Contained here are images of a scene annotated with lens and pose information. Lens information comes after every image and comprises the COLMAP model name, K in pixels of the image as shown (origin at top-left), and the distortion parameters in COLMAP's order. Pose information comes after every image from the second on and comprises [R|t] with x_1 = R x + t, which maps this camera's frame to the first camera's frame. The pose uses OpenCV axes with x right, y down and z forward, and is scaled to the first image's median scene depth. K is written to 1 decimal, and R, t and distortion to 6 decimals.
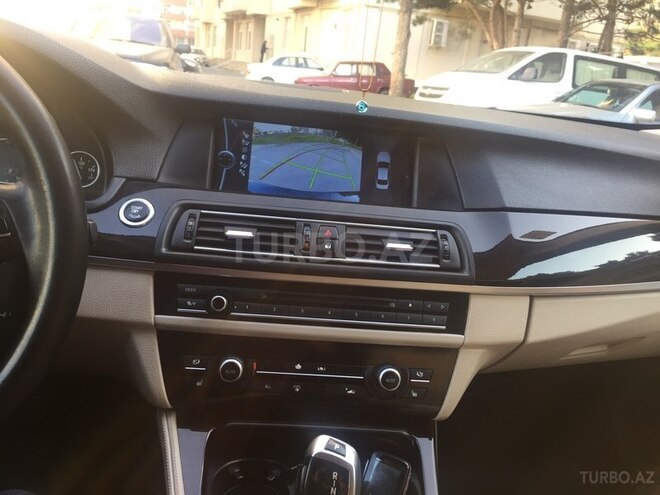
lens RADIAL K [[556.2, 0, 330.0], [0, 556.2, 247.5], [0, 0, 1]] dist [0.006644, -0.006687]
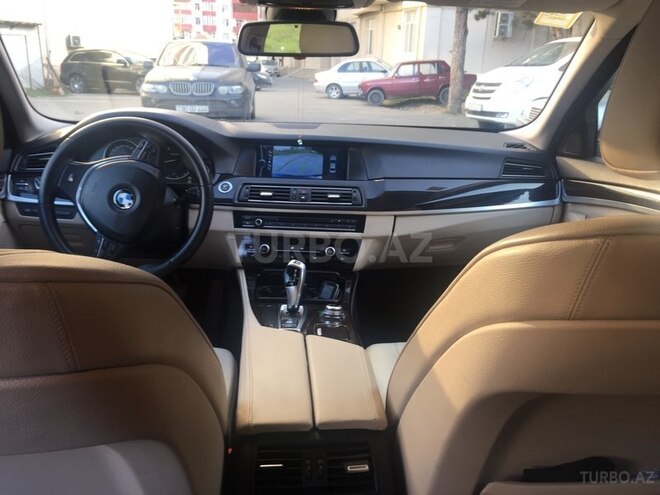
lens RADIAL K [[556.2, 0, 330.0], [0, 556.2, 247.5], [0, 0, 1]] dist [0.006644, -0.006687]
pose [[0.989498, -0.039680, -0.138993, 0.030681], [0.039648, 0.999209, -0.002997, 0.015900], [0.139002, -0.002546, 0.990289, -0.095117]]
